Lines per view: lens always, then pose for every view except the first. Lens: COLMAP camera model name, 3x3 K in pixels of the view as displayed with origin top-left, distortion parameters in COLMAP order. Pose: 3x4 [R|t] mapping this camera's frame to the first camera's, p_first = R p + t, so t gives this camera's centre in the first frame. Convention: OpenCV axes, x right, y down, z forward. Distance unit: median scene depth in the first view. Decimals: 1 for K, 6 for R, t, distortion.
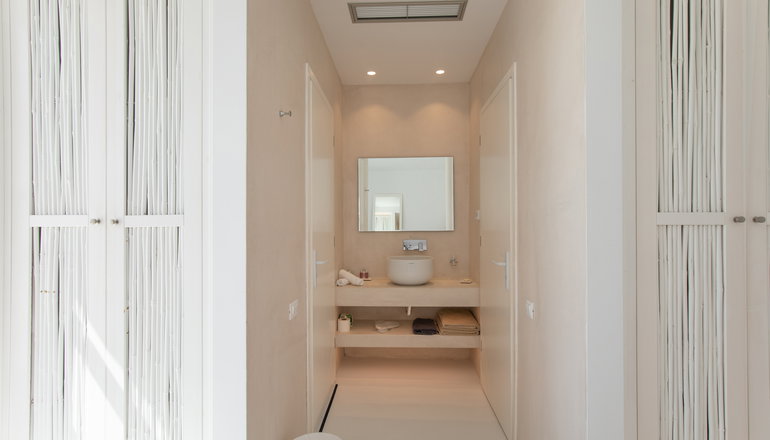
lens RADIAL K [[367.9, 0, 385.0], [0, 367.9, 220.0], [0, 0, 1]] dist [-0.000730, -0.000112]
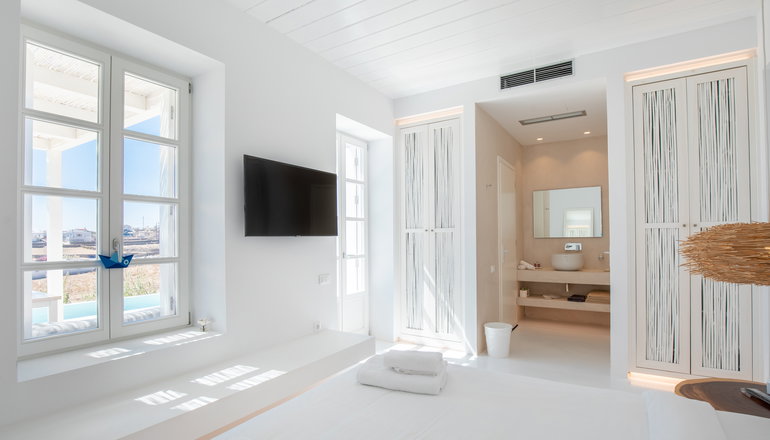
lens RADIAL K [[382.2, 0, 395.4], [0, 382.2, 234.3], [0, 0, 1]] dist [-0.002828, -0.000330]
pose [[0.882122, -0.009996, -0.470916, 0.207518], [0.009090, 0.999950, -0.004197, 0.020391], [0.470934, -0.000578, 0.882168, -0.848449]]
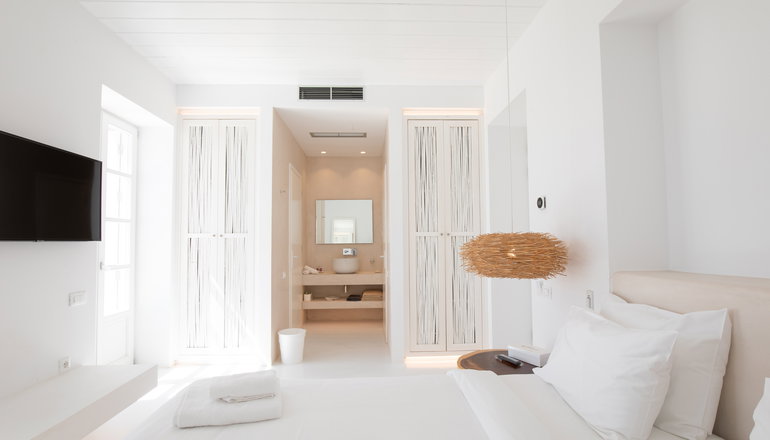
lens RADIAL K [[372.3, 0, 382.9], [0, 372.3, 226.6], [0, 0, 1]] dist [0.000546, -0.000001]
pose [[0.996131, -0.000446, 0.087879, 0.095707], [0.003745, 0.999294, -0.037389, 0.020196], [-0.087800, 0.037573, 0.995429, -0.838340]]
